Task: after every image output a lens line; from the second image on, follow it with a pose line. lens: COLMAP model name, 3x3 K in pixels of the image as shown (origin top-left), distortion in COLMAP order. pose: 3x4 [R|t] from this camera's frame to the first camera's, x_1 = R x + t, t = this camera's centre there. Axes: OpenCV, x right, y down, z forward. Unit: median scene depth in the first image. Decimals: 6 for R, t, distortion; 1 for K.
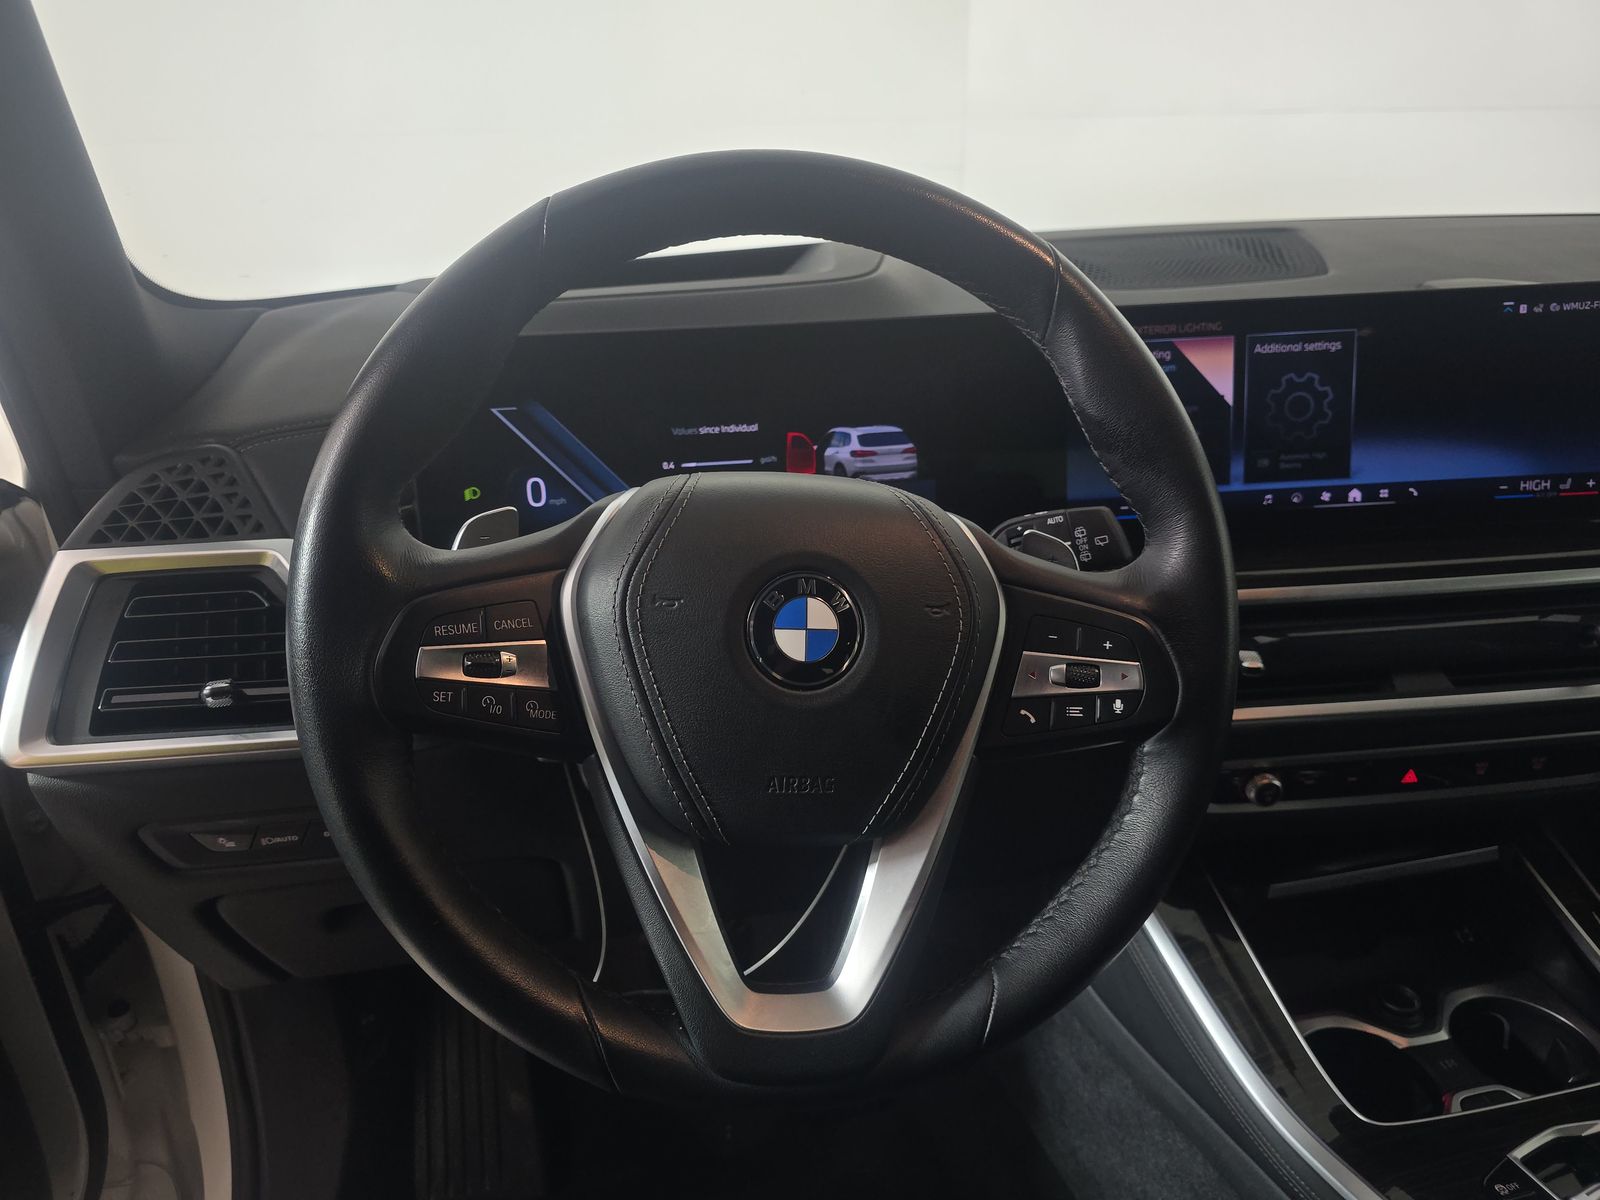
lens RADIAL K [[1115.4, 0, 800.0], [0, 1115.4, 600.0], [0, 0, 1]] dist [0.002986, -0.003041]
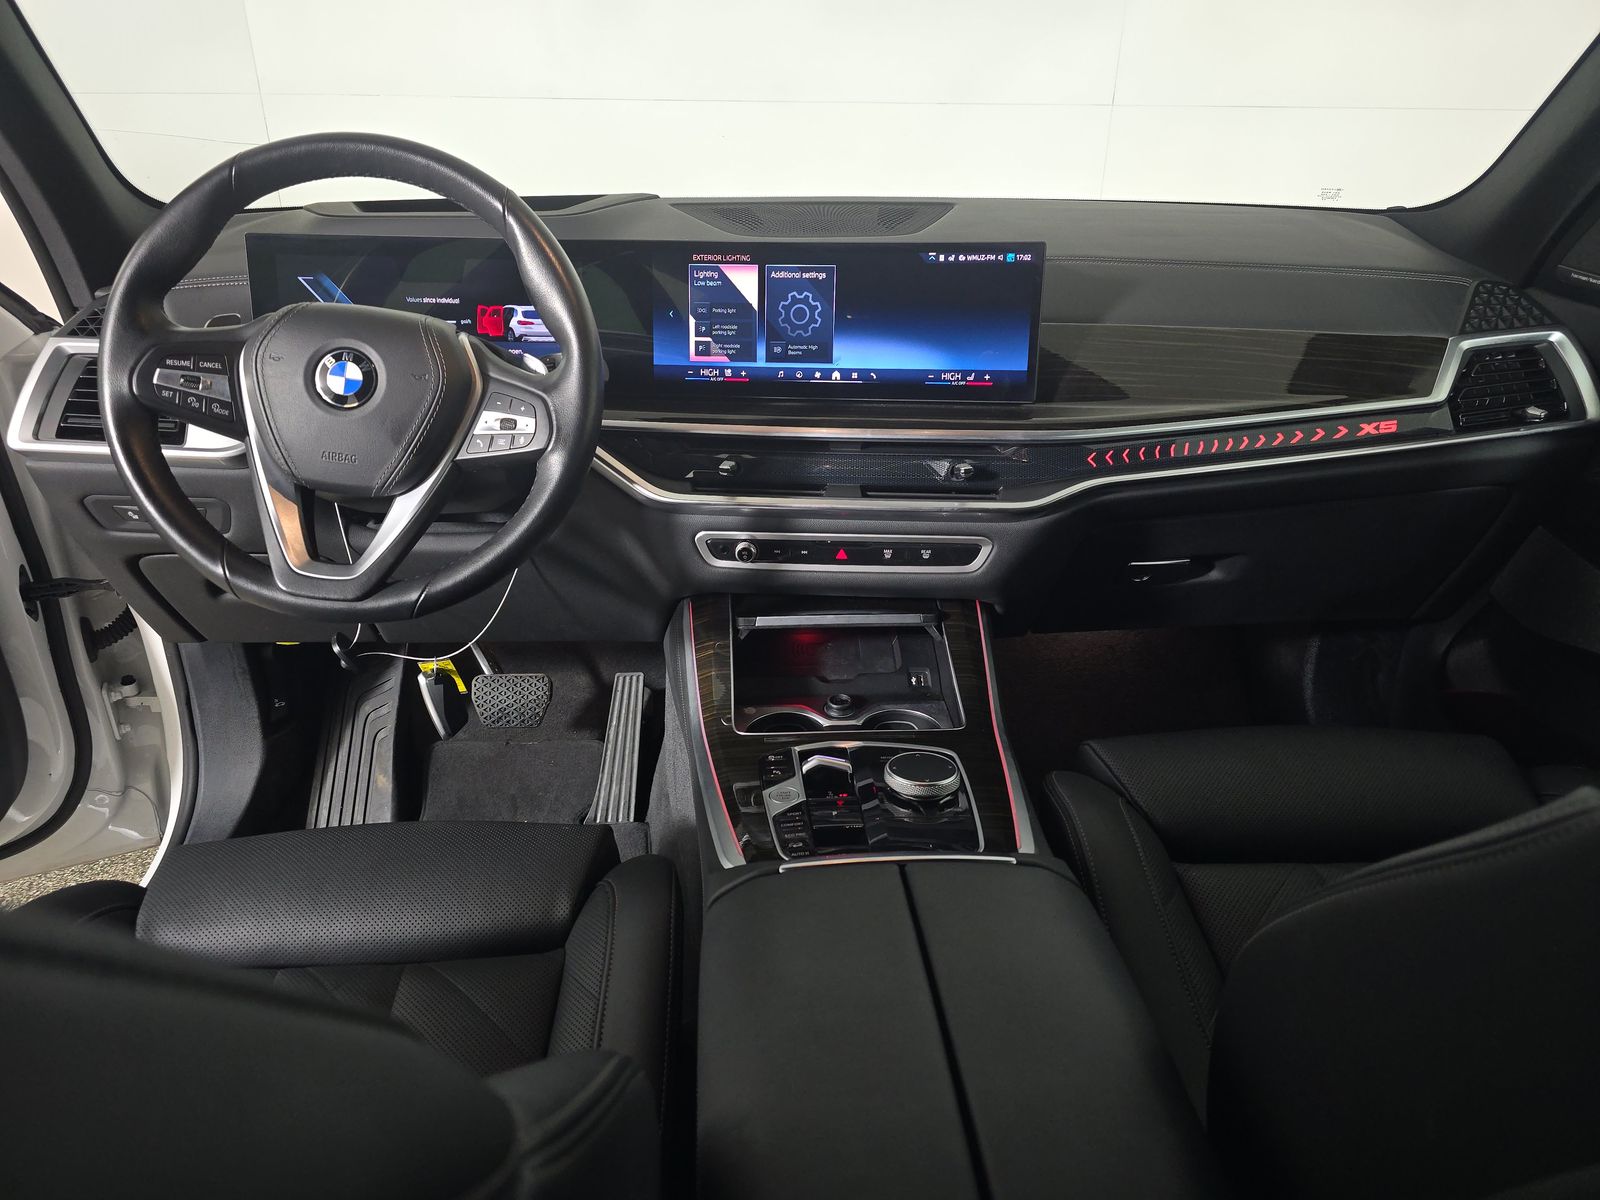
lens RADIAL K [[1085.4, 0, 800.0], [0, 1085.4, 600.0], [0, 0, 1]] dist [0.119283, -0.163270]
pose [[0.987504, 0.097691, -0.123660, 0.683171], [-0.093490, 0.994842, 0.039349, 0.167532], [0.126867, -0.027297, 0.991544, -0.540605]]
